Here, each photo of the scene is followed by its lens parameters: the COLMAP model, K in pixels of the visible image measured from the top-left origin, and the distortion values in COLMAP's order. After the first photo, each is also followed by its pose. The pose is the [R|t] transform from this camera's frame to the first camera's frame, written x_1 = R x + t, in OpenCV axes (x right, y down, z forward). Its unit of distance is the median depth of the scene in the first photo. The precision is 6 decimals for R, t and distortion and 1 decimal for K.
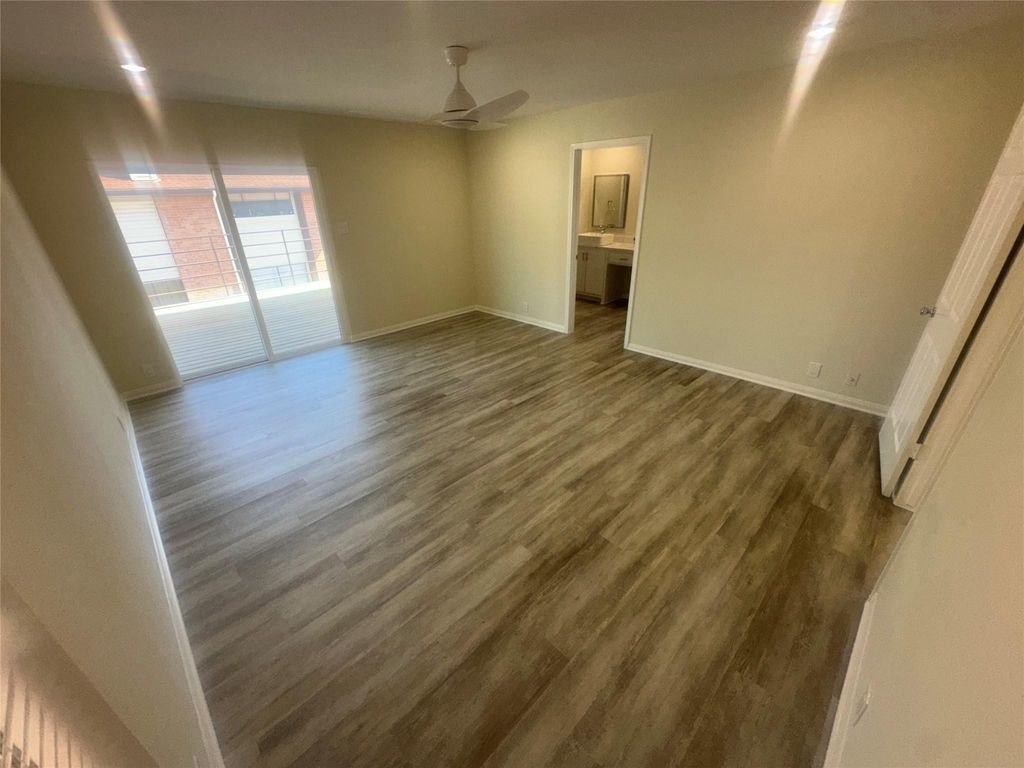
lens RADIAL K [[409.3, 0, 512.5], [0, 409.3, 385.0], [0, 0, 1]] dist [0.004511, 0.000182]
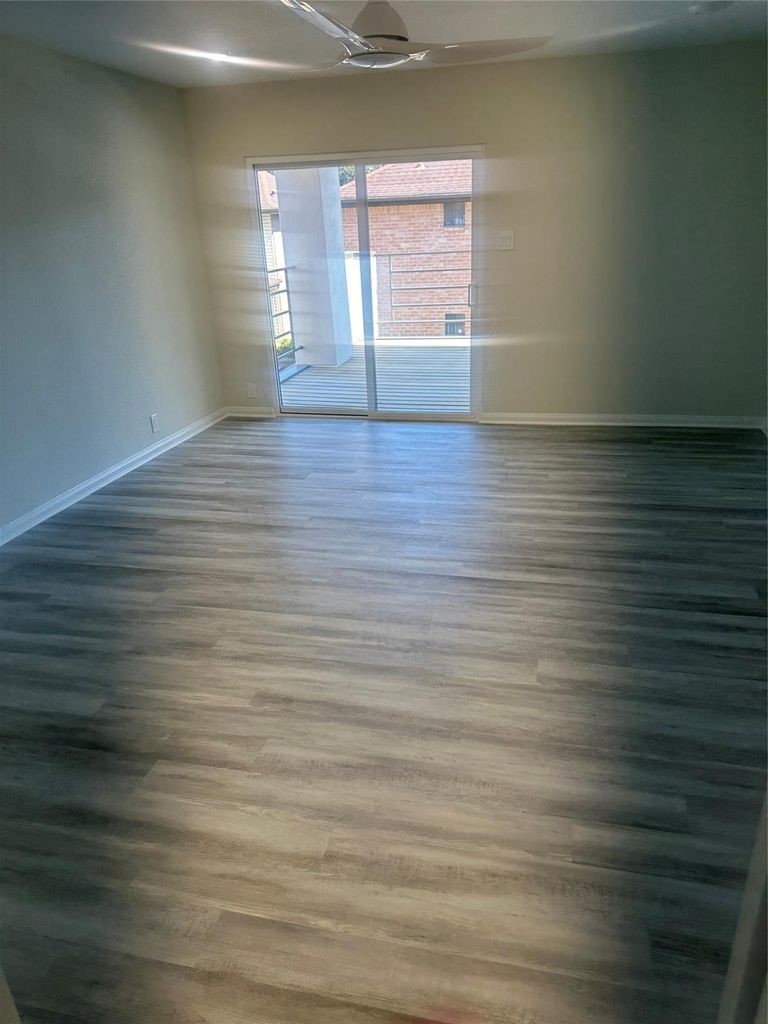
lens RADIAL K [[716.5, 0, 384.2], [0, 716.5, 512.5], [0, 0, 1]] dist [0.042216, -0.009800]
pose [[0.525070, 0.321629, -0.787944, 0.669782], [-0.337984, 0.928504, 0.153779, -0.141119], [0.781069, 0.185568, 0.596235, 0.359647]]
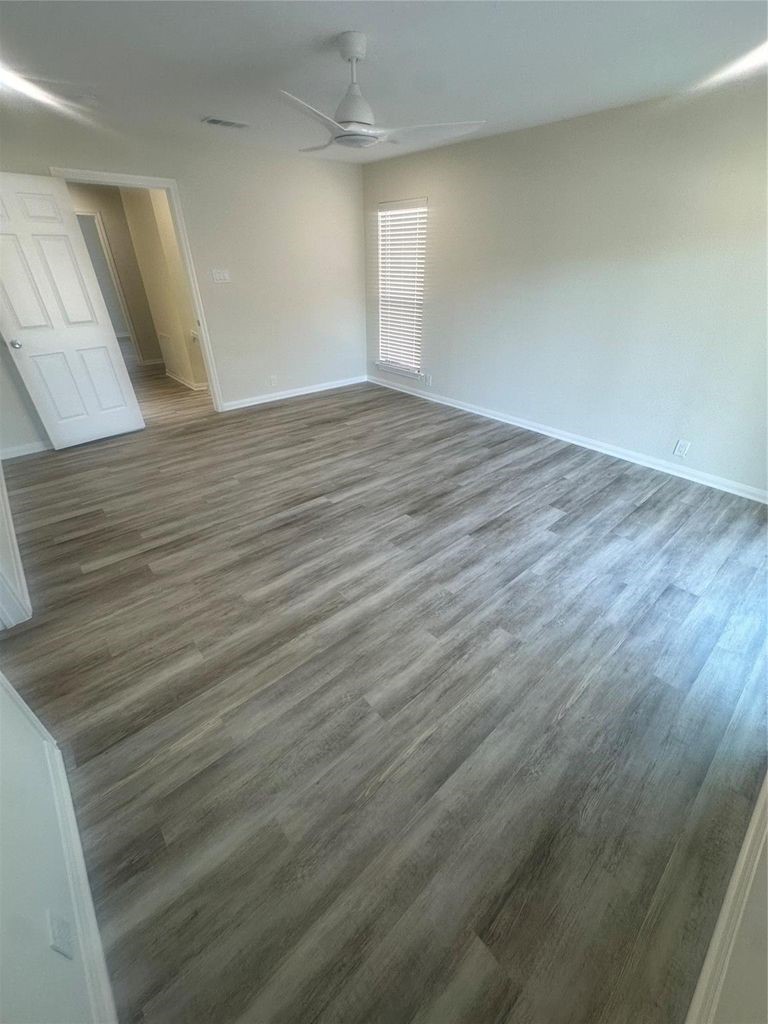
lens RADIAL K [[409.3, 0, 381.8], [0, 409.3, 513.2], [0, 0, 1]] dist [0.004511, 0.000182]
pose [[-0.997923, -0.015238, 0.062590, -0.174139], [0.044704, 0.535767, 0.843182, -0.677298], [-0.046382, 0.844228, -0.533973, 1.510038]]
